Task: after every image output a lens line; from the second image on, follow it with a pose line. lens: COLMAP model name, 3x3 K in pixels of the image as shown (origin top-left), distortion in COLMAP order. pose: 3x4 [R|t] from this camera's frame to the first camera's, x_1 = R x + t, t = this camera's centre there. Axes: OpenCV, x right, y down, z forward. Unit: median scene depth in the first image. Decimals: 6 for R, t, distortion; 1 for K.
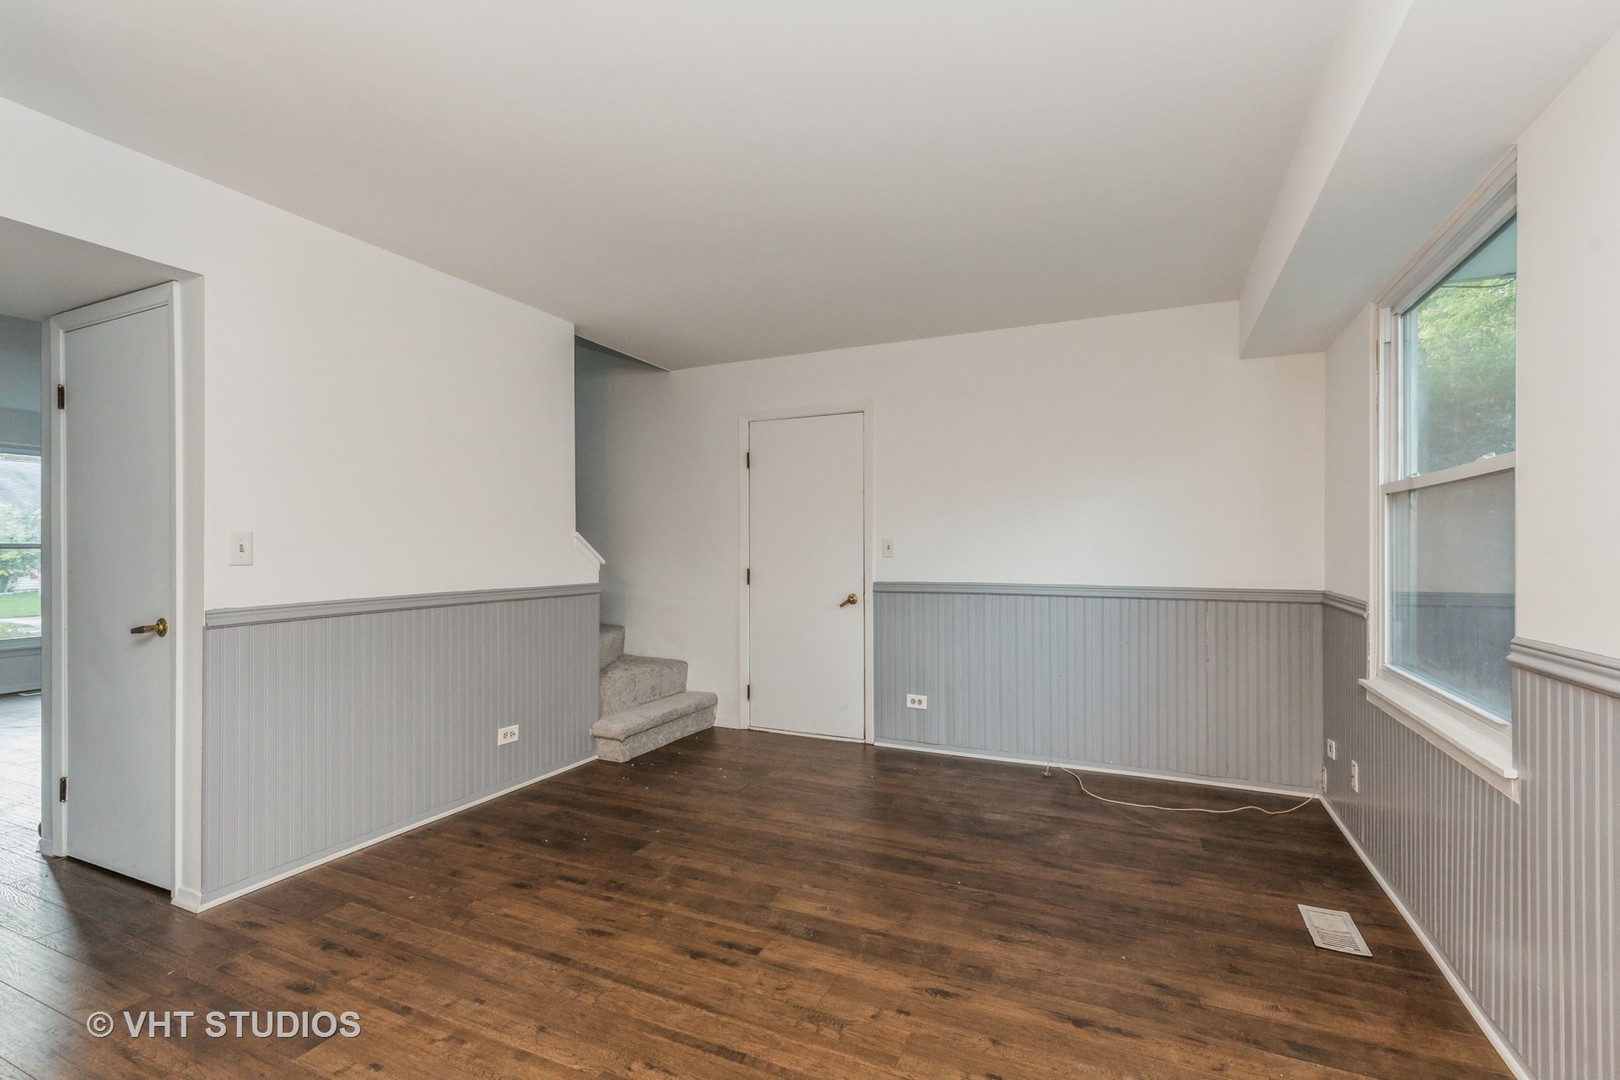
lens RADIAL K [[740.0, 0, 801.5], [0, 740.0, 544.7], [0, 0, 1]] dist [-0.000061, 0.000108]
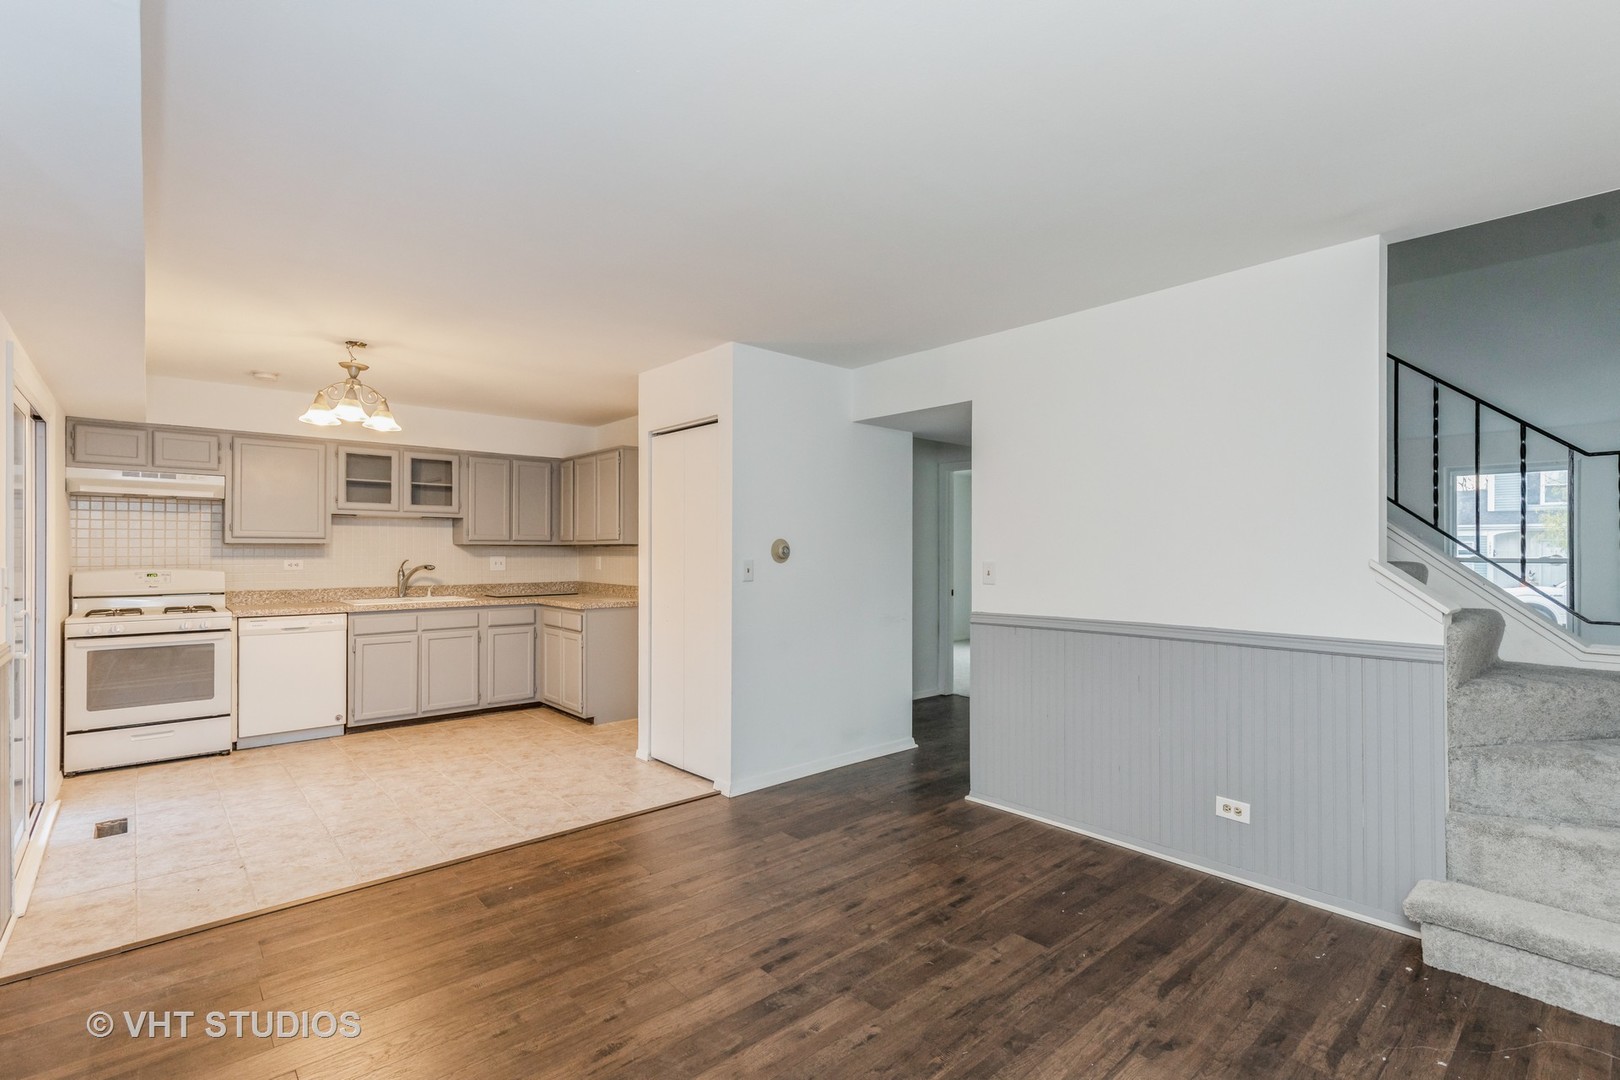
lens RADIAL K [[740.0, 0, 802.9], [0, 740.0, 546.3], [0, 0, 1]] dist [-0.000061, 0.000108]
pose [[-0.400553, -0.000710, -0.916273, 0.764786], [0.002948, 0.999994, -0.002063, -0.046321], [0.916269, -0.003528, -0.400548, 1.267517]]
